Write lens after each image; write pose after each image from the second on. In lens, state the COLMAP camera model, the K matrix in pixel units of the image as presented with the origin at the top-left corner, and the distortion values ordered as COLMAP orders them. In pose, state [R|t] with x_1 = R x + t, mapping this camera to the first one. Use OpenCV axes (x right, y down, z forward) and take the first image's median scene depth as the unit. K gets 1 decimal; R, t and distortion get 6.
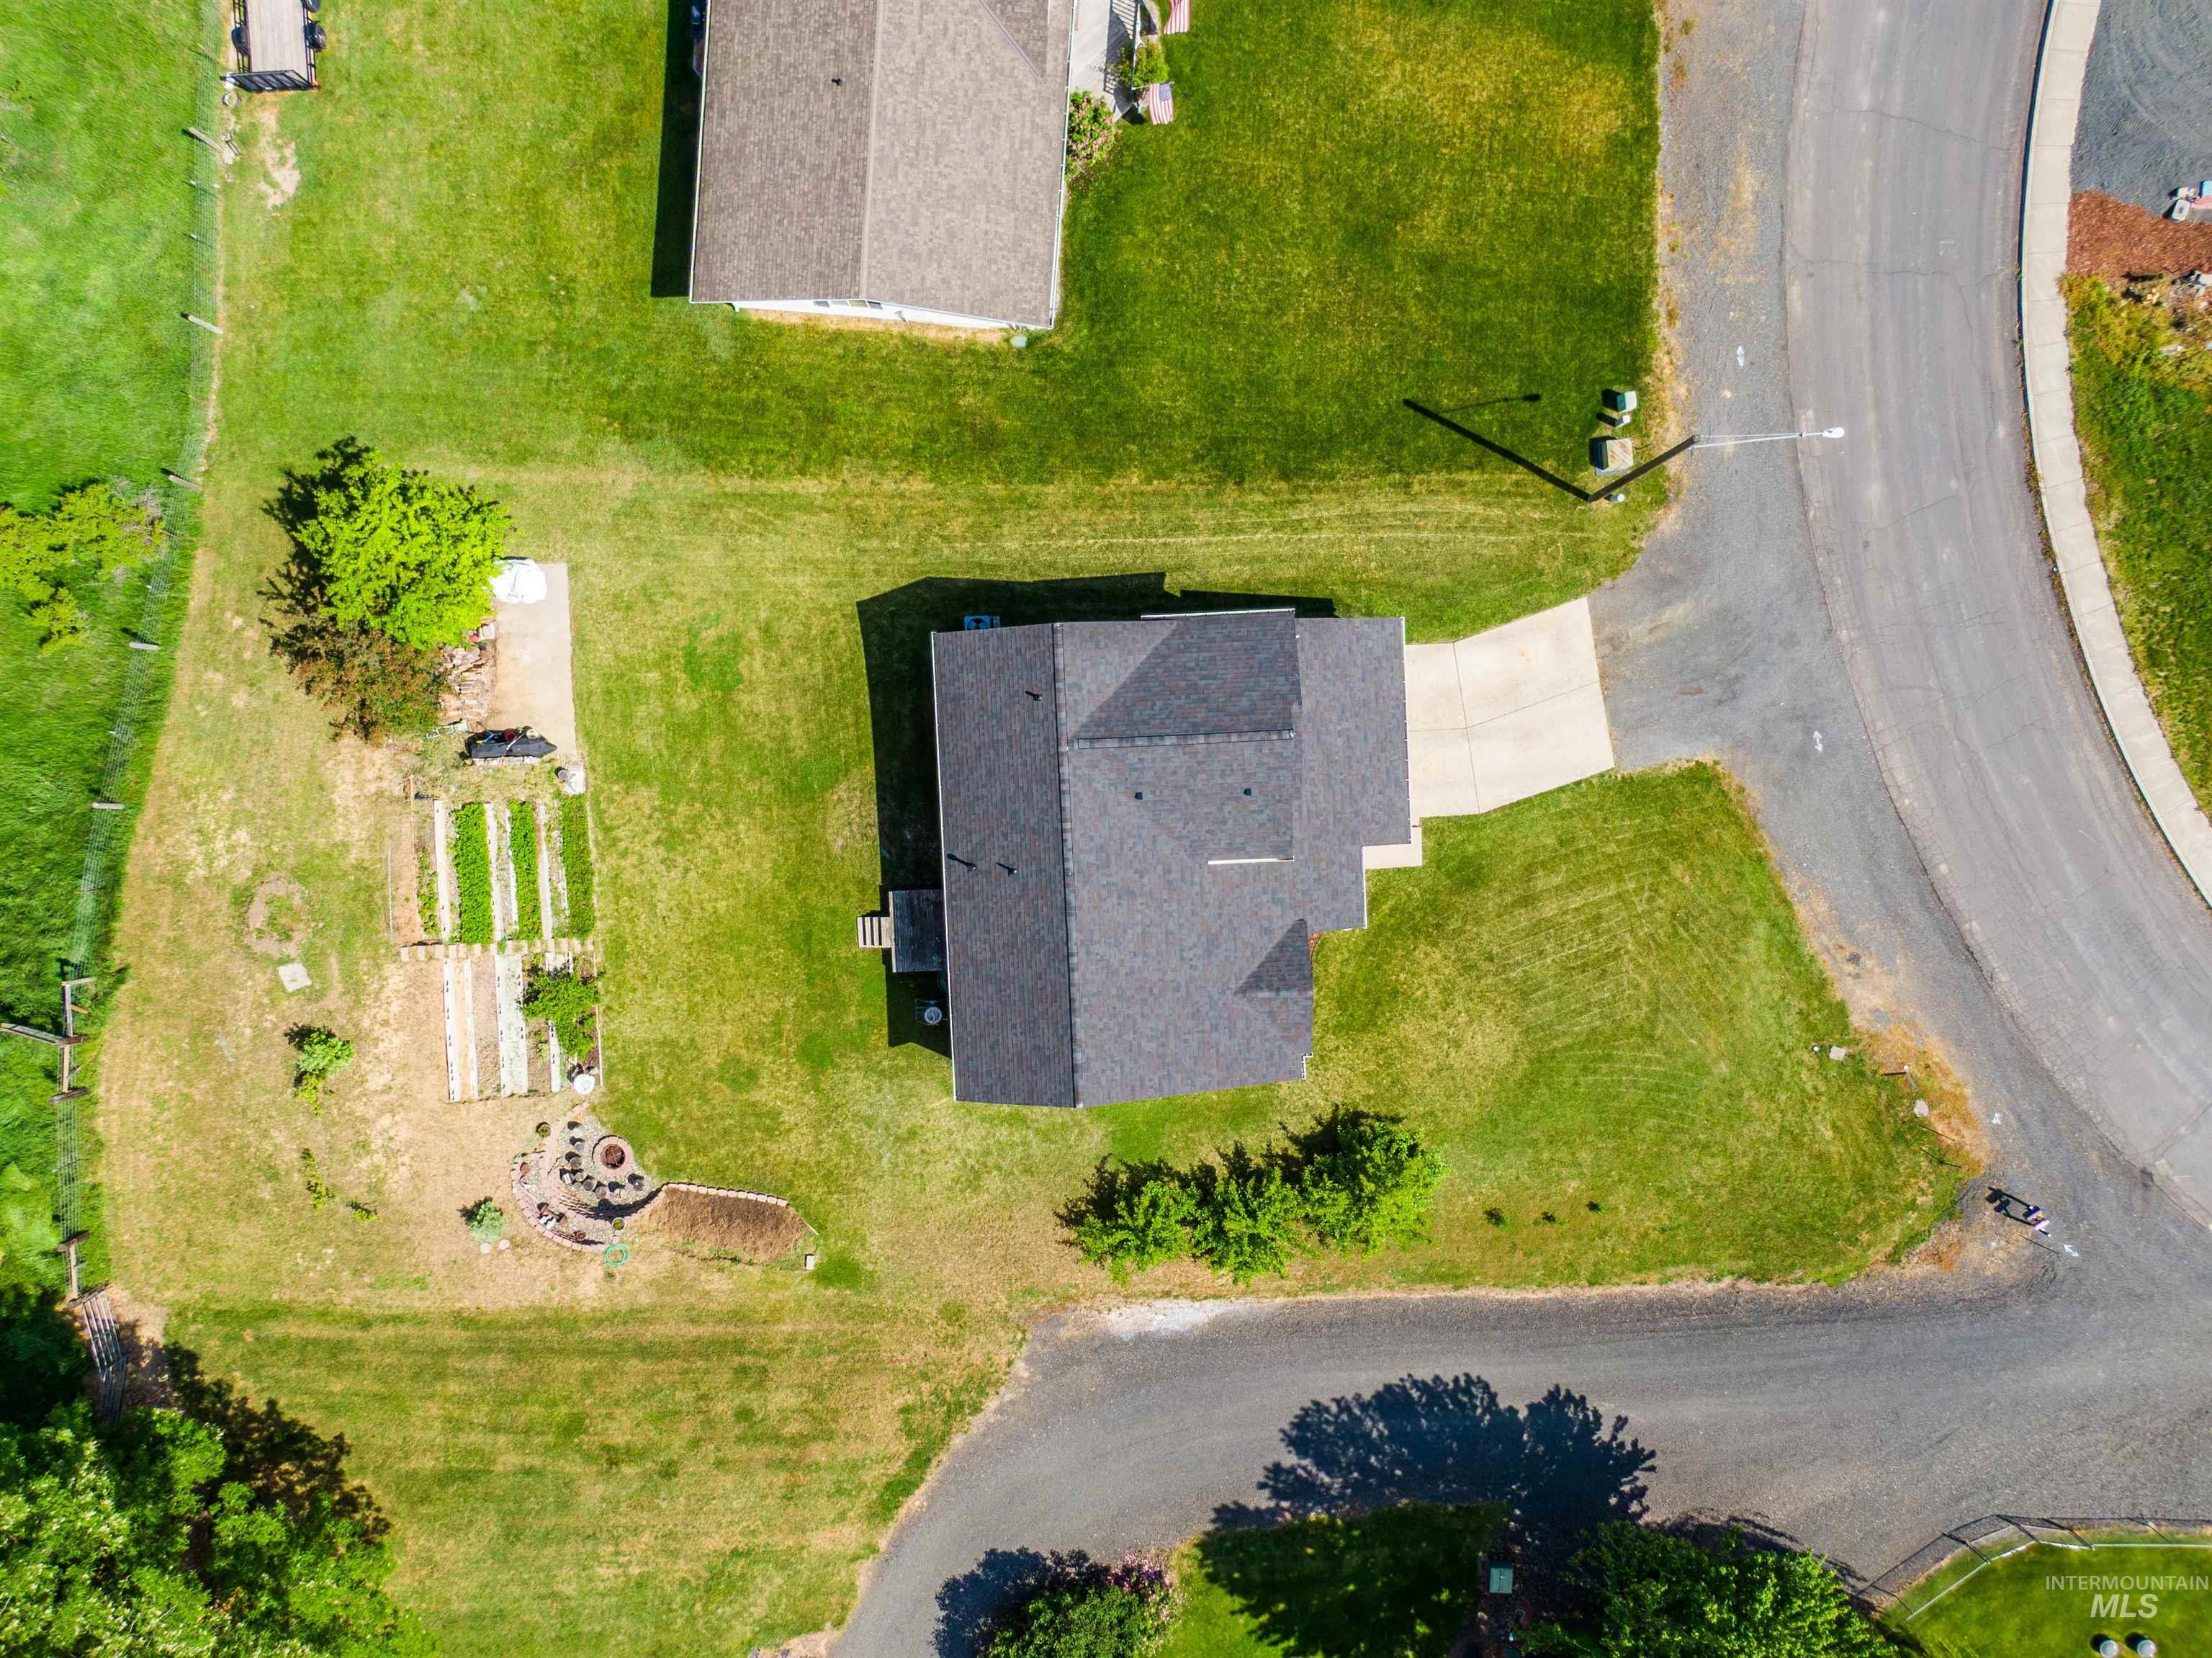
lens RADIAL K [[1598.3, 0, 1106.0], [0, 1598.3, 829.0], [0, 0, 1]] dist [0.034122, -0.047020]
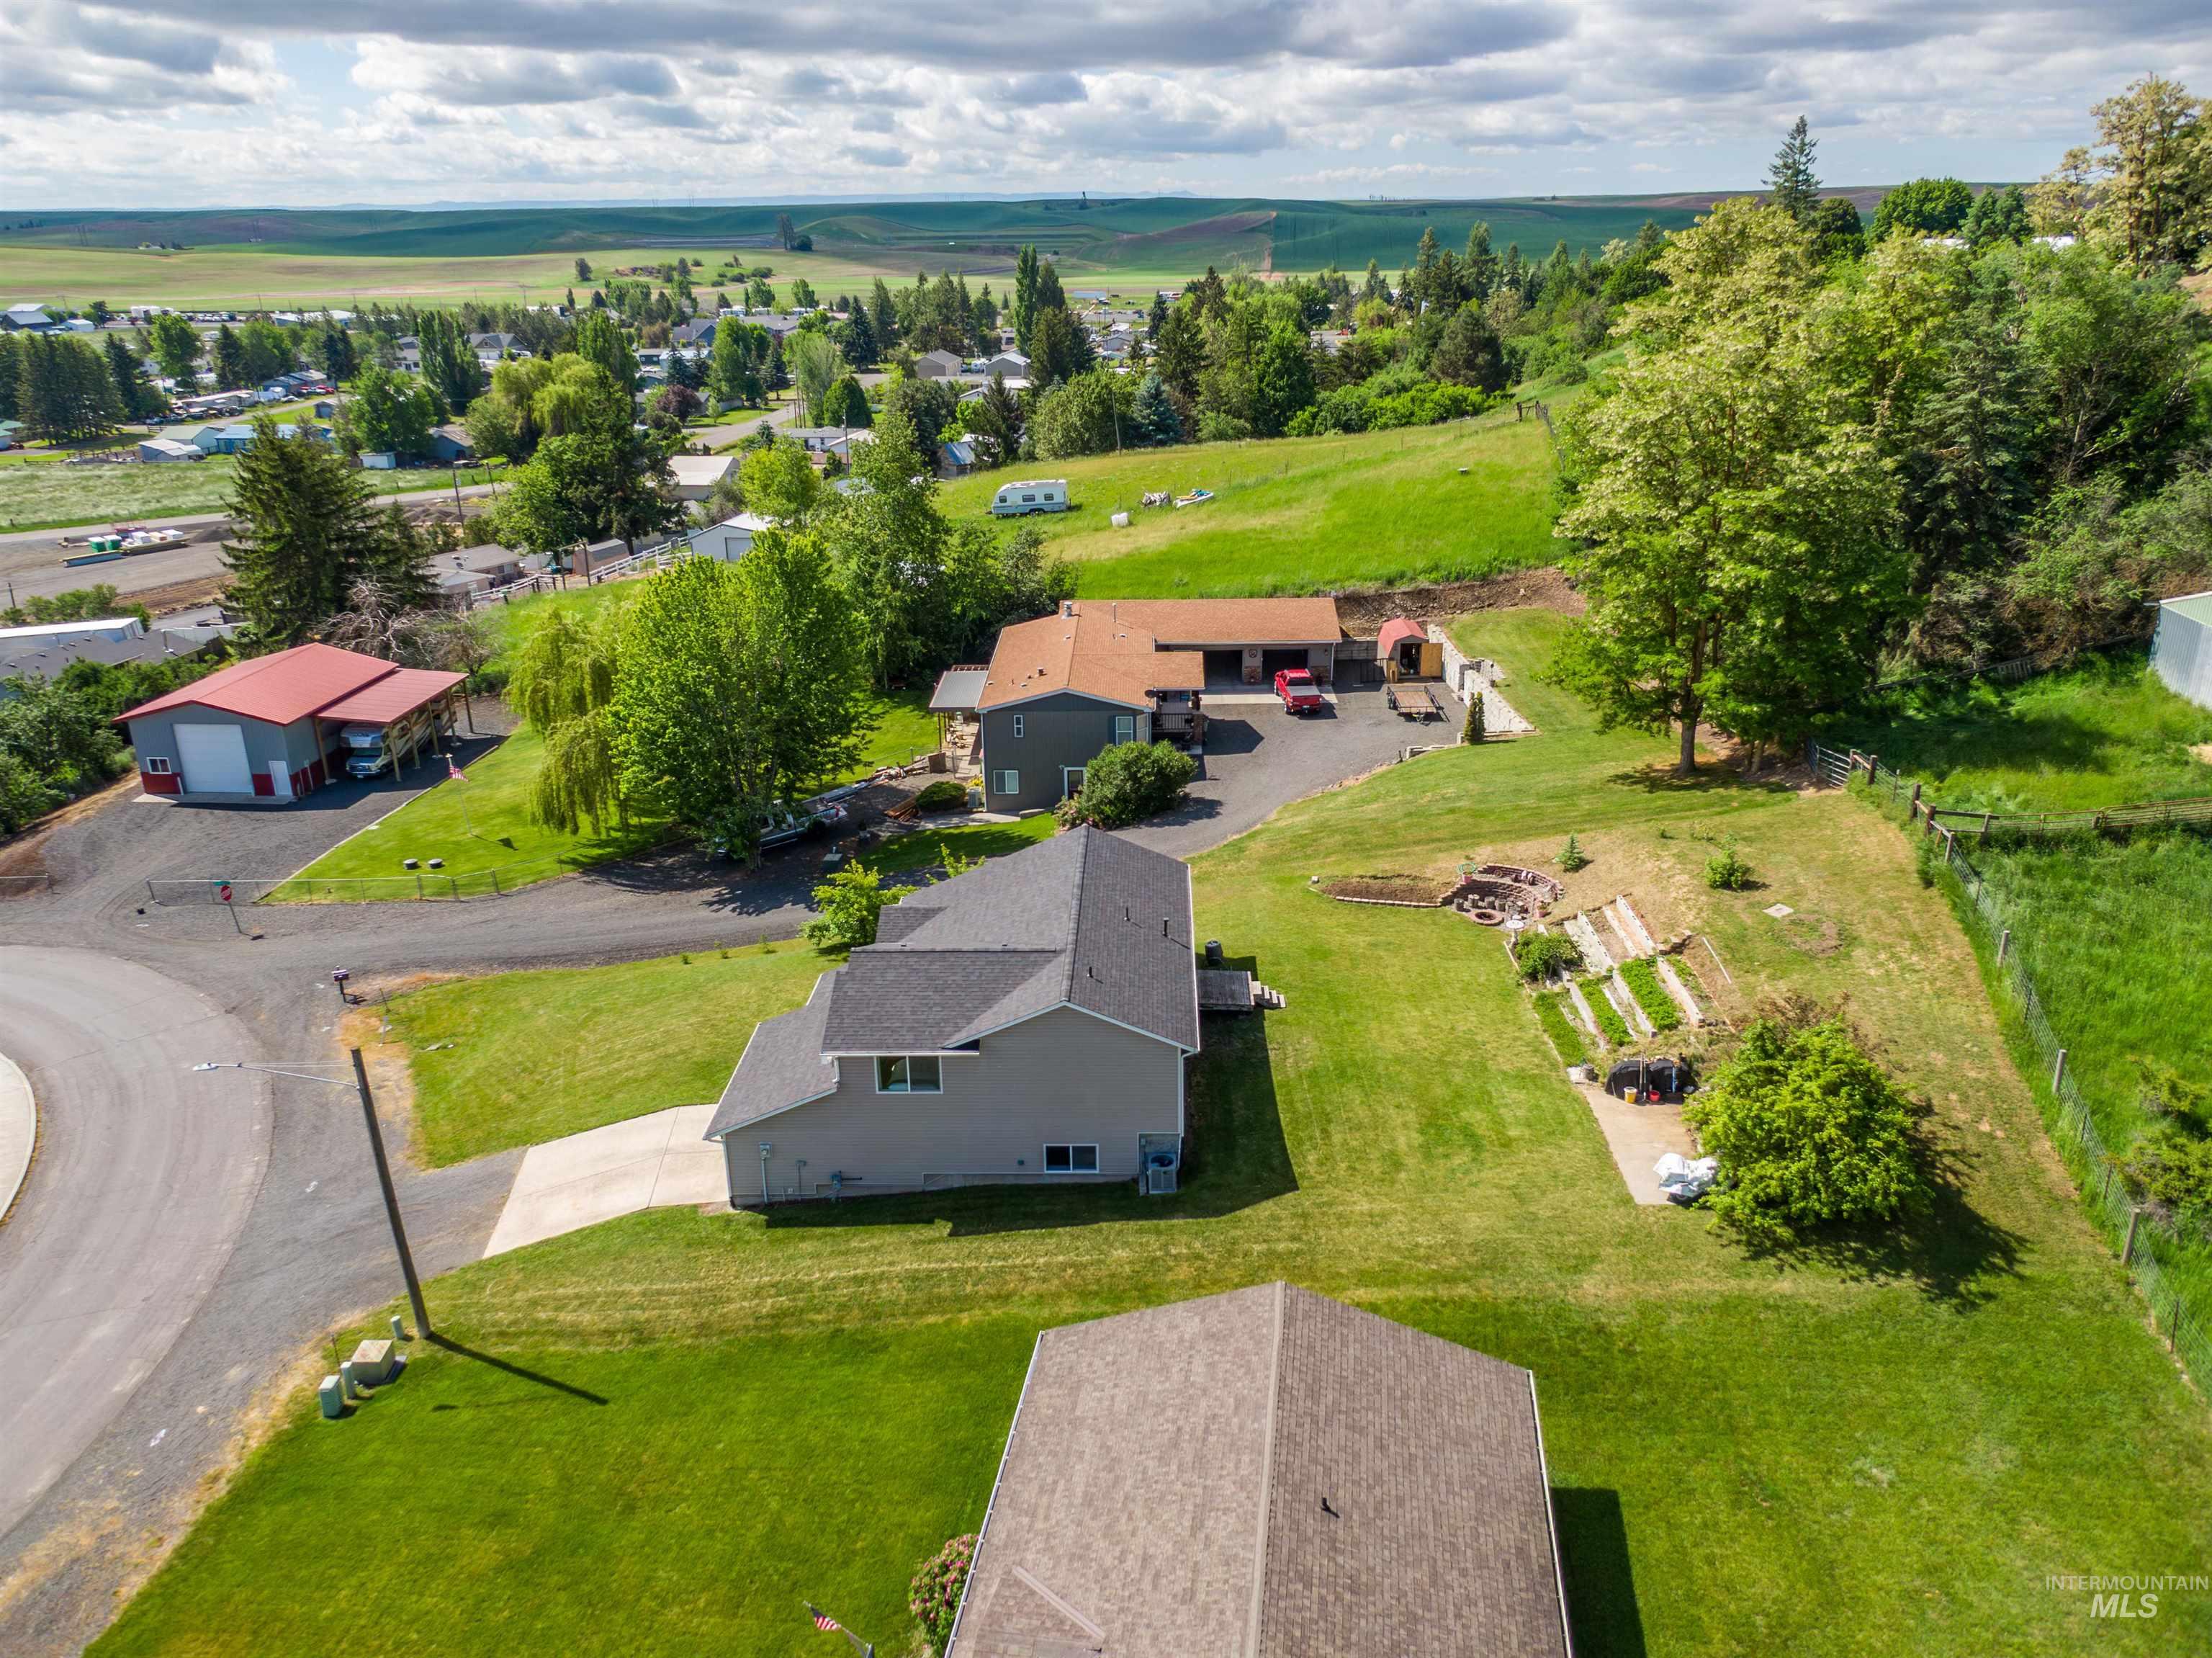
lens RADIAL K [[1598.3, 0, 1106.0], [0, 1598.3, 829.0], [0, 0, 1]] dist [0.034122, -0.047020]
pose [[-0.996767, -0.001121, 0.080339, -0.121498], [0.074334, -0.392386, 0.916792, -0.885943], [0.030496, 0.919800, 0.391201, 0.467710]]
